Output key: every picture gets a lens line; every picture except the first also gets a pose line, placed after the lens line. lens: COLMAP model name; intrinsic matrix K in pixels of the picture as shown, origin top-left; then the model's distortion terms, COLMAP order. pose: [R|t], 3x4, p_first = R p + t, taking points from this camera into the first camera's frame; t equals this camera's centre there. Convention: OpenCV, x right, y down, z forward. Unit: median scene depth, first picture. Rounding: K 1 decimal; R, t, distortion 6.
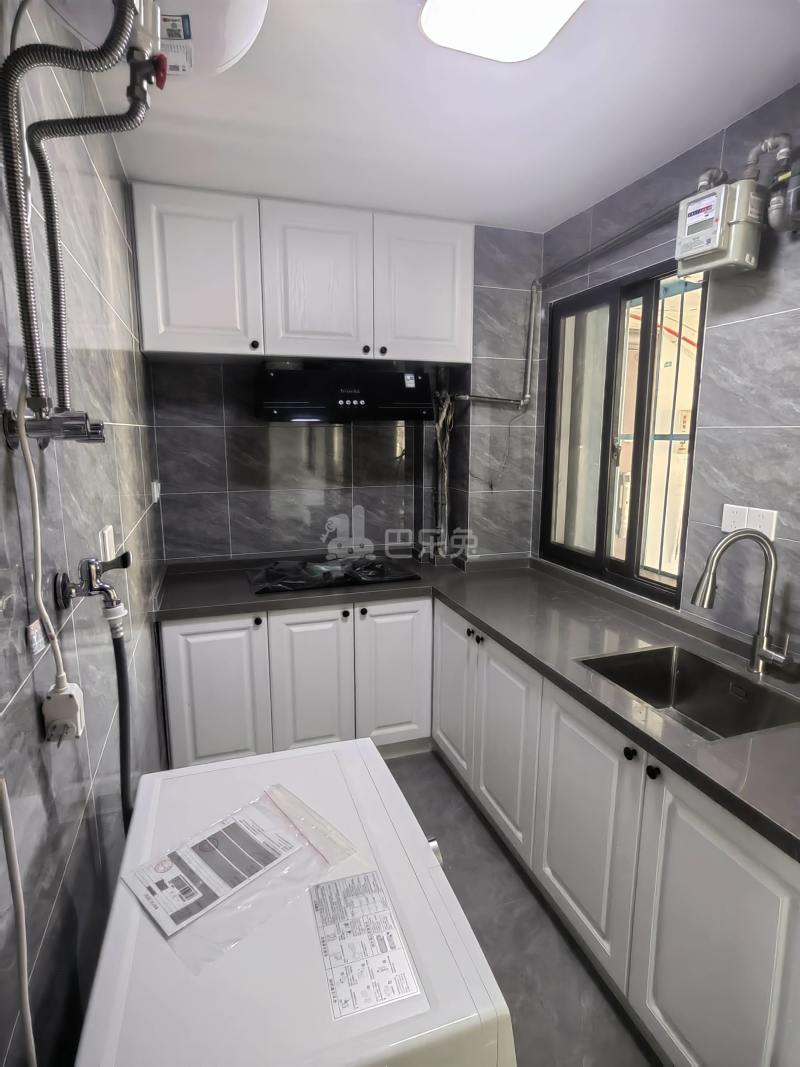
lens RADIAL K [[568.9, 0, 402.2], [0, 568.9, 530.8], [0, 0, 1]] dist [-0.048275, 0.045308]
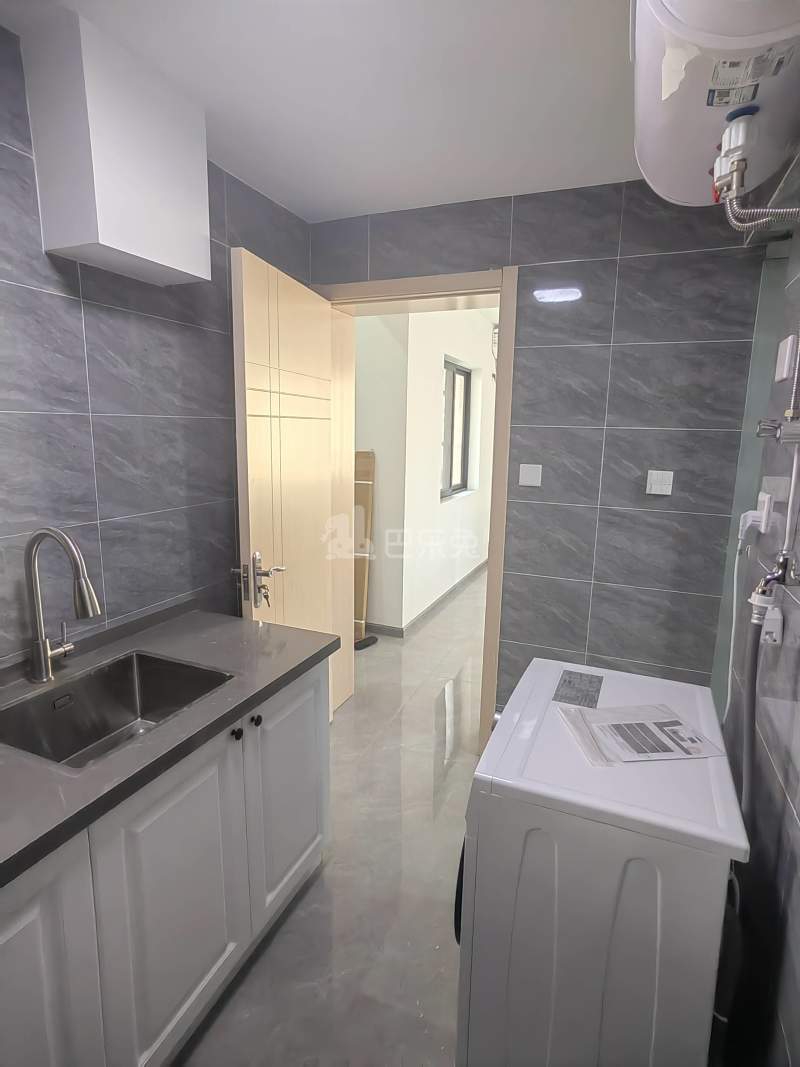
lens RADIAL K [[568.9, 0, 402.2], [0, 568.9, 530.8], [0, 0, 1]] dist [-0.048275, 0.045308]
pose [[-0.749022, -0.135417, 0.648558, -0.682739], [0.094887, 0.946874, 0.307290, -0.379972], [-0.655715, 0.291707, -0.696380, 2.183514]]
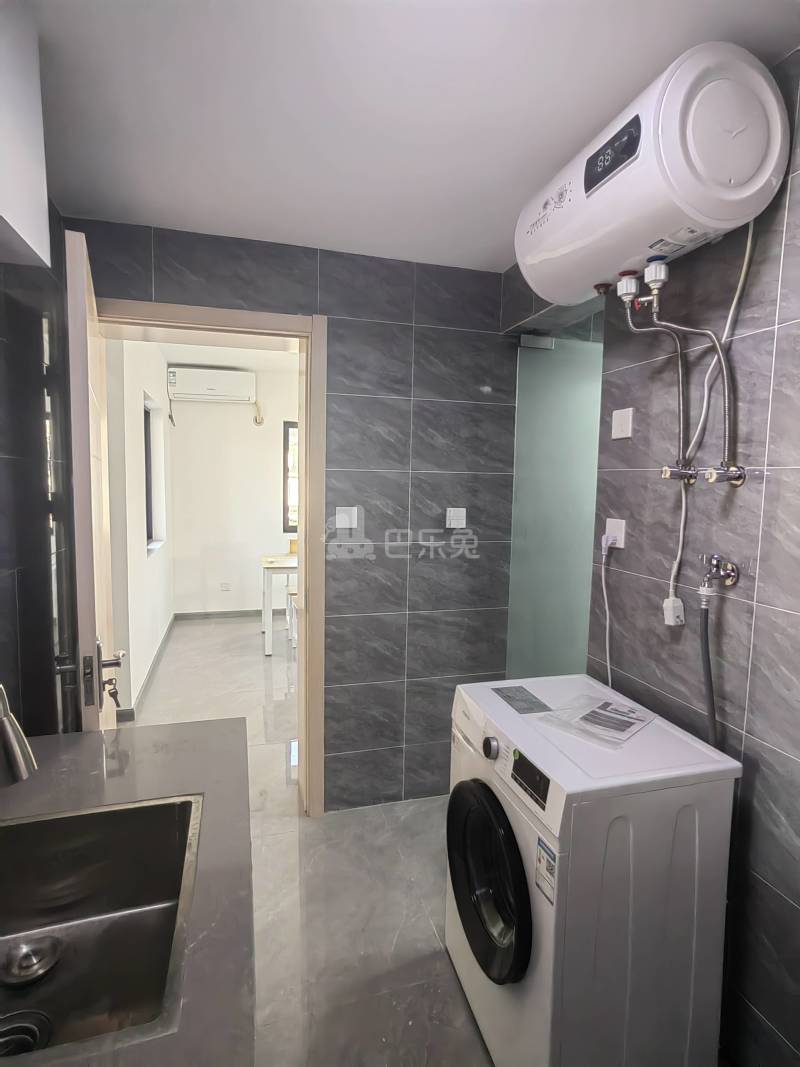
lens RADIAL K [[568.9, 0, 402.2], [0, 568.9, 530.8], [0, 0, 1]] dist [-0.048275, 0.045308]
pose [[-0.998926, -0.024464, 0.039352, 0.262811], [-0.013310, 0.964972, 0.262014, -0.410752], [-0.044384, 0.261209, -0.964261, 2.502066]]
